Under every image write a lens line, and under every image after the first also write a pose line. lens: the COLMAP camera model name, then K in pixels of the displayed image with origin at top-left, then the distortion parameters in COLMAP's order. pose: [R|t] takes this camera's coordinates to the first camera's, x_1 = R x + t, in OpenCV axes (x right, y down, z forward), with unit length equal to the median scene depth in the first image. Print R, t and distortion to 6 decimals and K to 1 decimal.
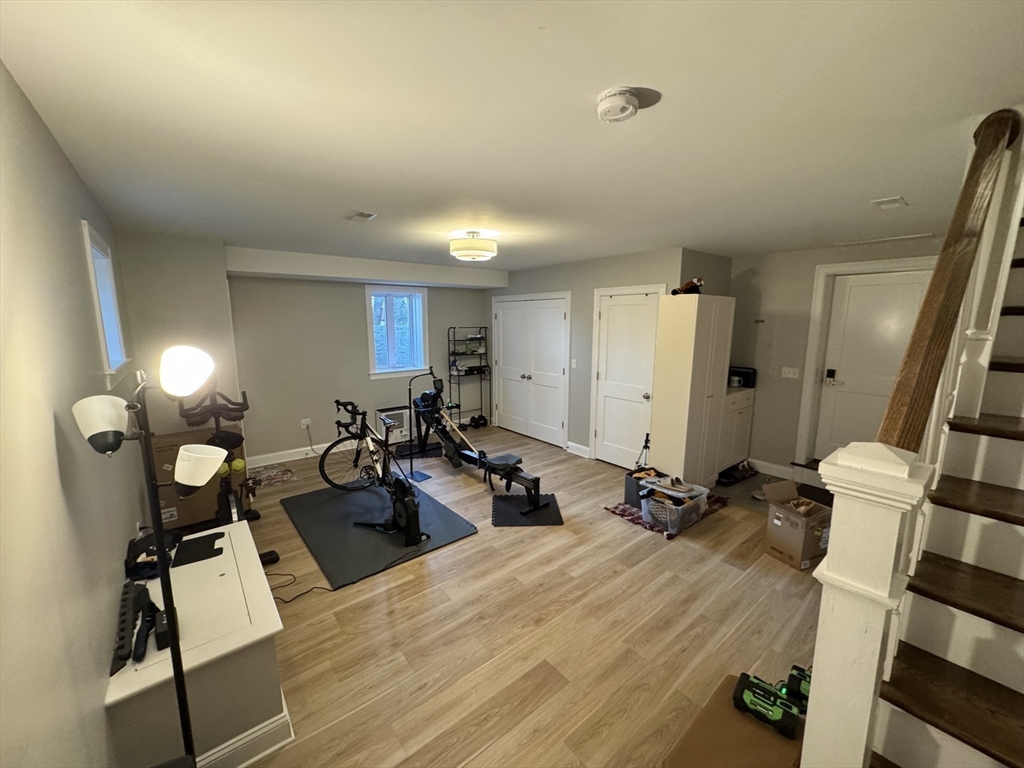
lens RADIAL K [[407.1, 0, 510.8], [0, 407.1, 381.2], [0, 0, 1]] dist [-0.004245, 0.000227]
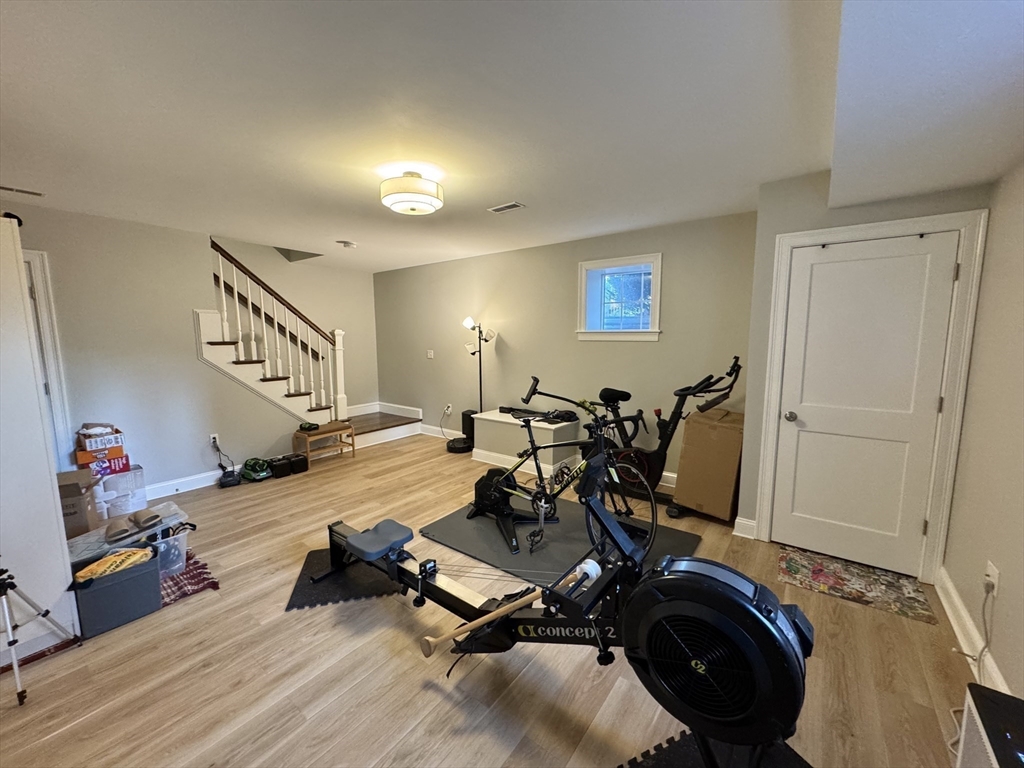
lens RADIAL K [[407.1, 0, 509.7], [0, 407.1, 385.1], [0, 0, 1]] dist [-0.004245, 0.000227]
pose [[-0.971892, 0.034001, -0.232958, -0.080028], [-0.030658, 0.962811, 0.268432, -0.193725], [0.233421, 0.268029, -0.934706, 1.856272]]
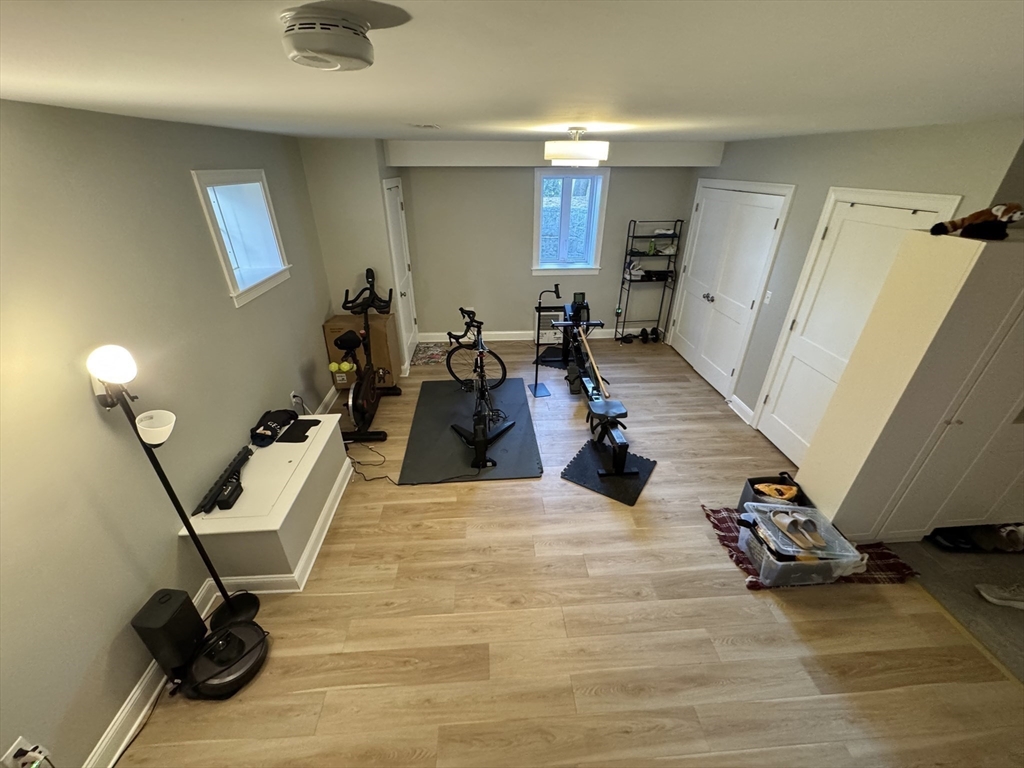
lens RADIAL K [[407.1, 0, 511.1], [0, 407.1, 381.8], [0, 0, 1]] dist [-0.004245, 0.000227]
pose [[0.816340, 0.276038, -0.507338, 0.303643], [-0.089777, 0.928367, 0.360659, -0.195653], [0.570552, -0.248873, 0.782645, 0.255834]]
